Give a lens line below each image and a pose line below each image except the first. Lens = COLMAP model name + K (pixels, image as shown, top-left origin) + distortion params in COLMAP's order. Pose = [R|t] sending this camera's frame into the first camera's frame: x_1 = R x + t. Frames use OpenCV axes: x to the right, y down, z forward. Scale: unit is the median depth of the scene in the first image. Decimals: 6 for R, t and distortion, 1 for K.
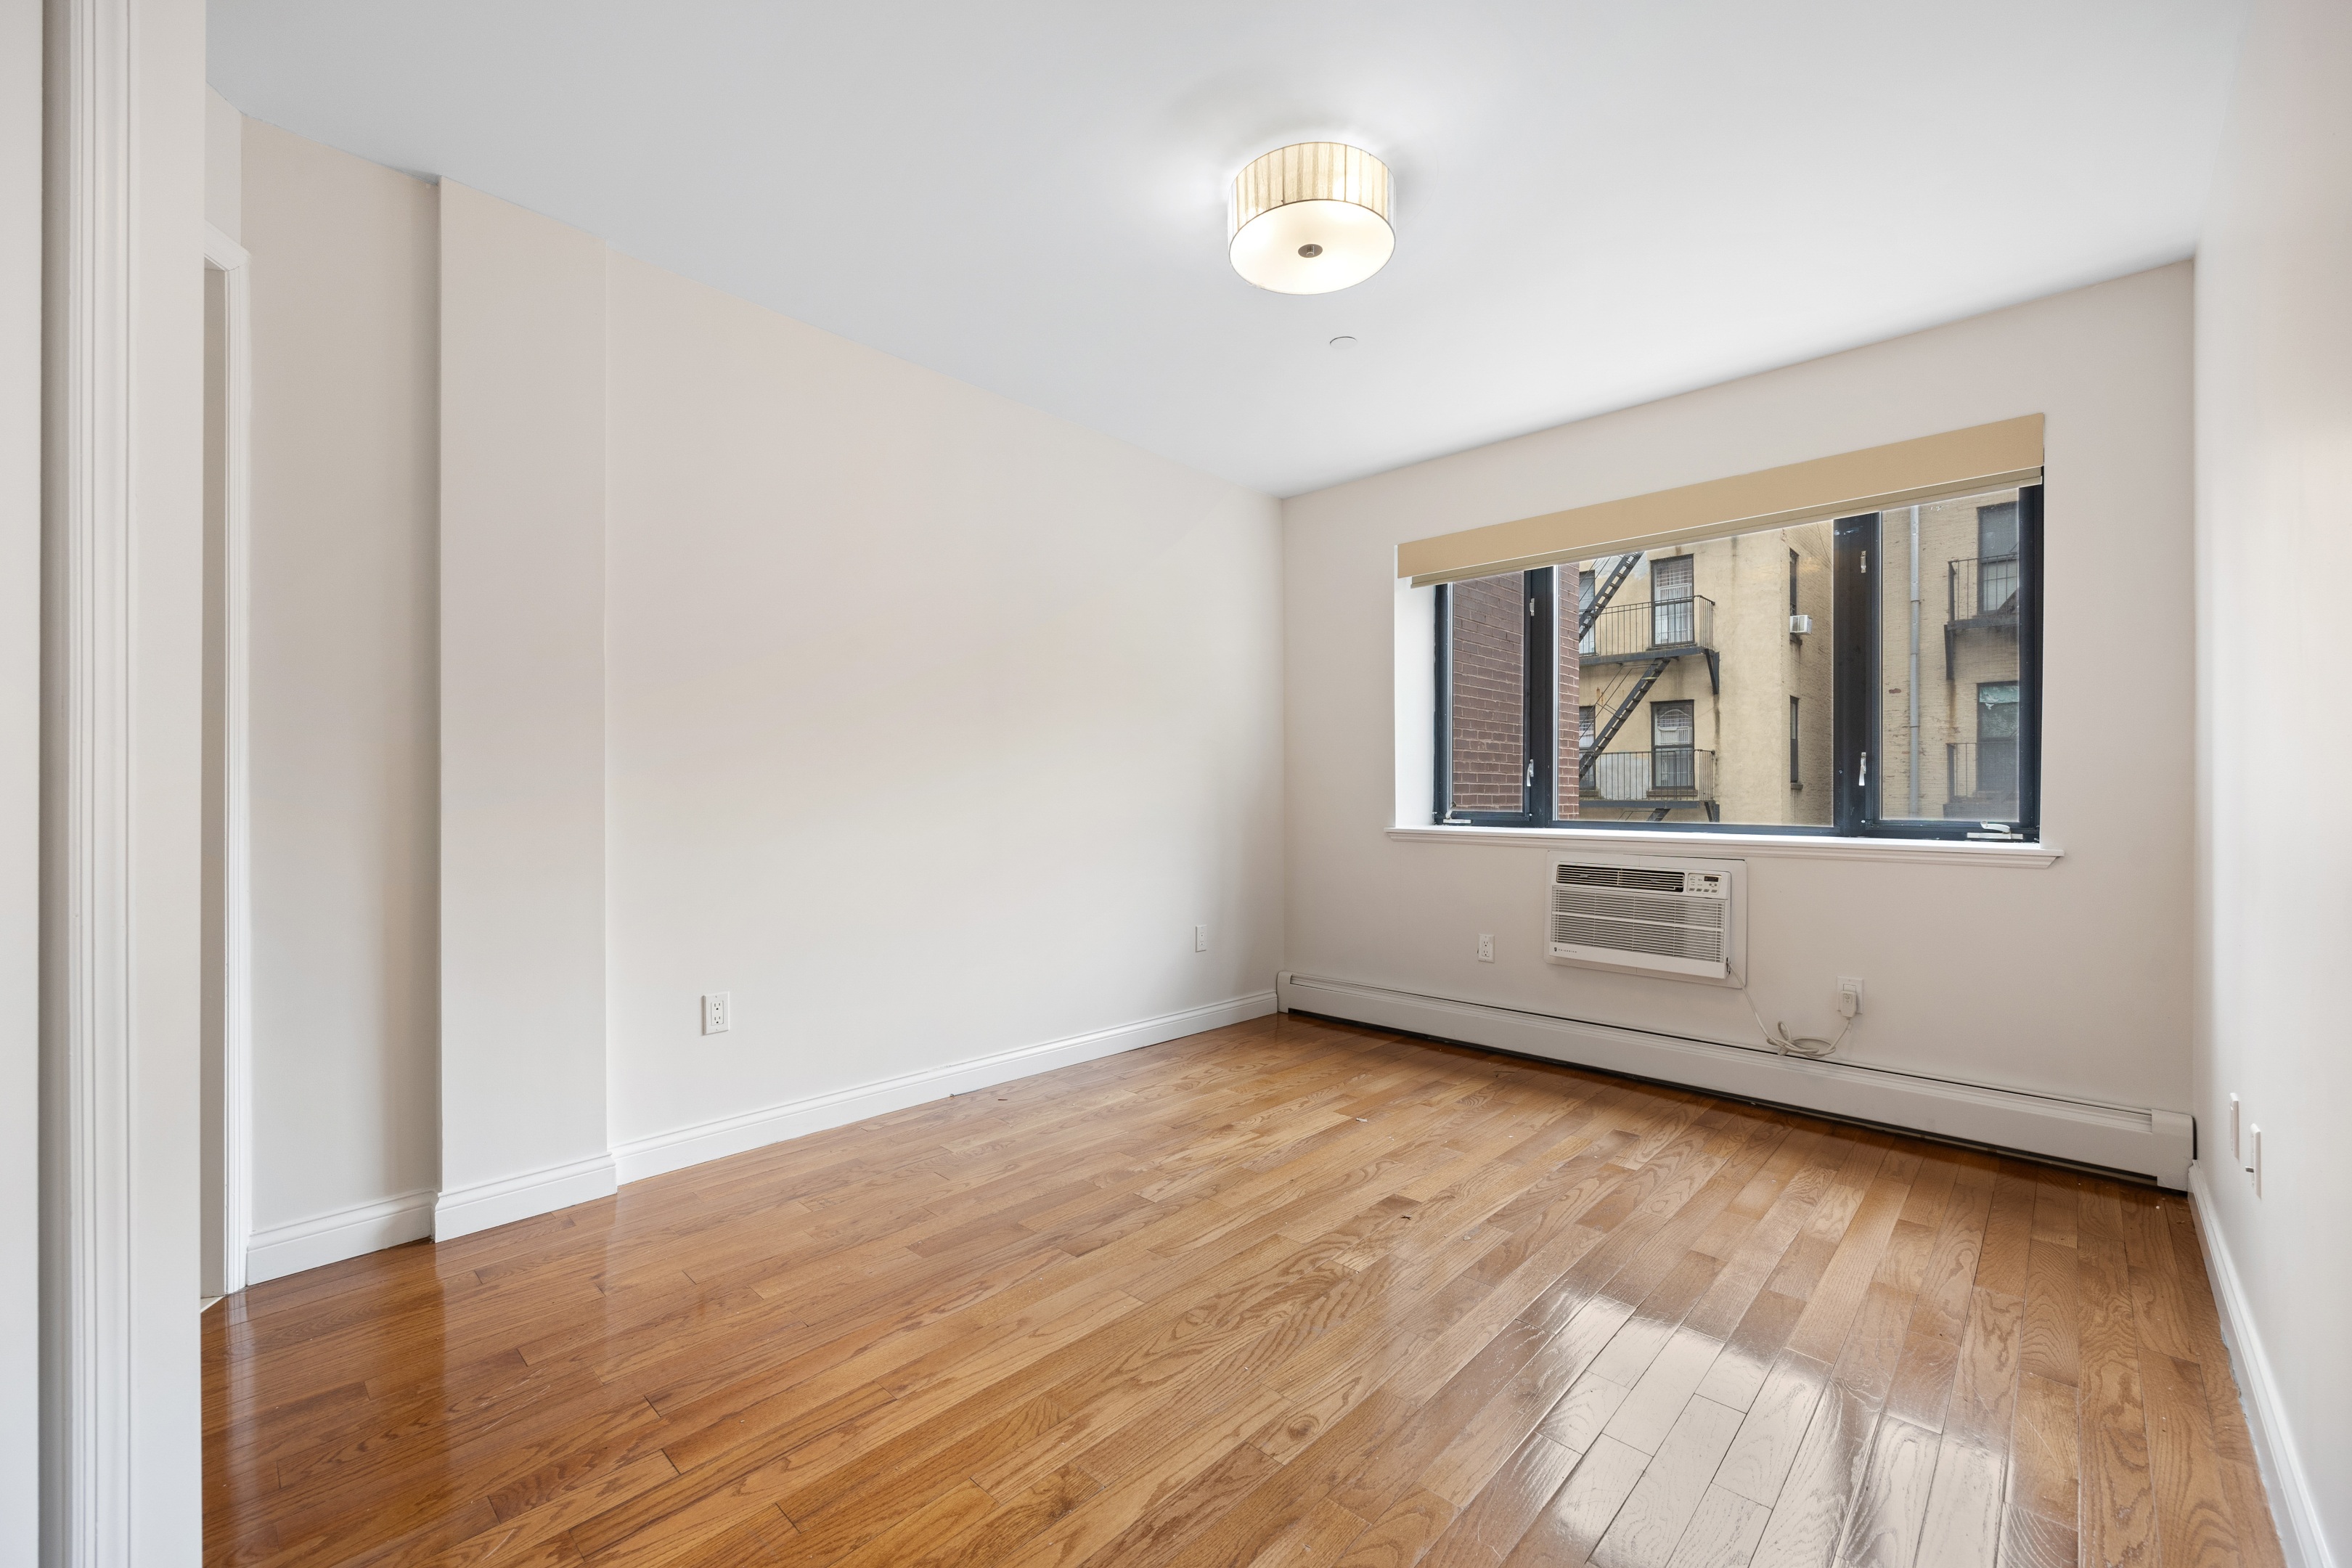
lens RADIAL K [[951.7, 0, 1182.8], [0, 951.7, 791.9], [0, 0, 1]] dist [0.000375, 0.000333]
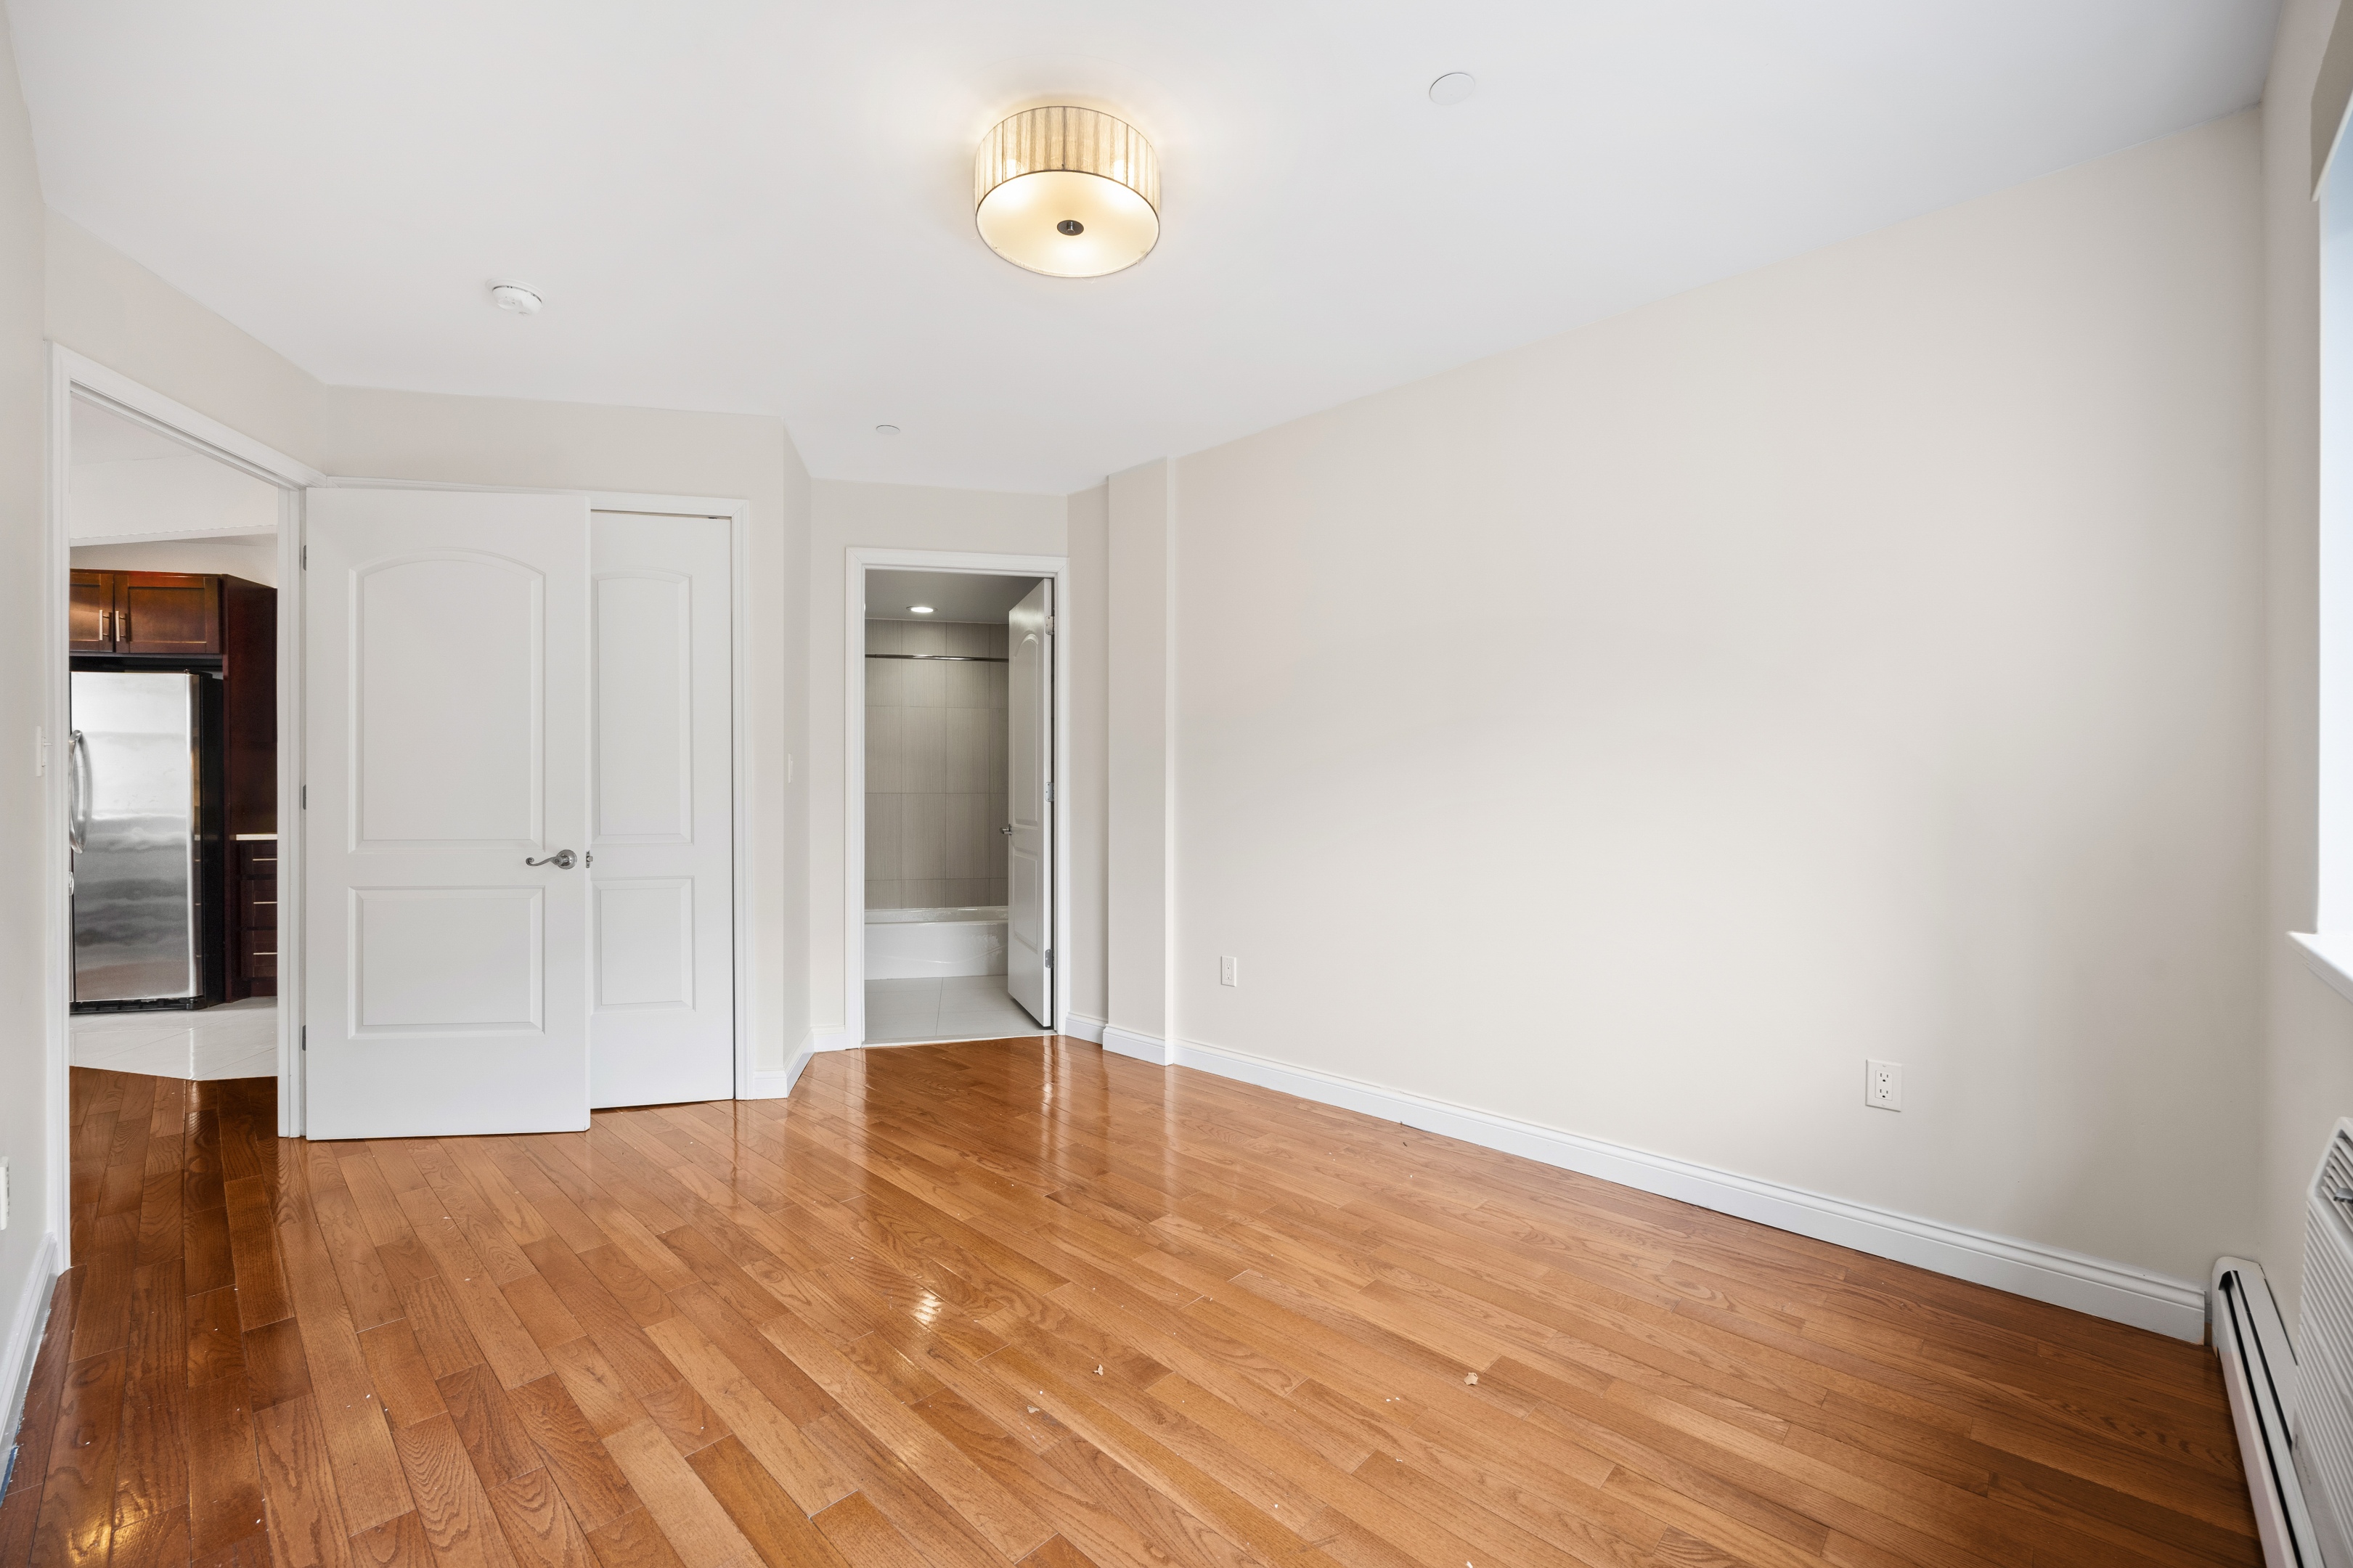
lens RADIAL K [[952.1, 0, 1168.7], [0, 952.1, 795.1], [0, 0, 1]] dist [0.000375, 0.000333]
pose [[-0.002444, -0.000555, -0.999997, 0.834241], [0.001979, 0.999998, -0.000559, -0.018723], [0.999995, -0.001980, -0.002443, 0.872483]]
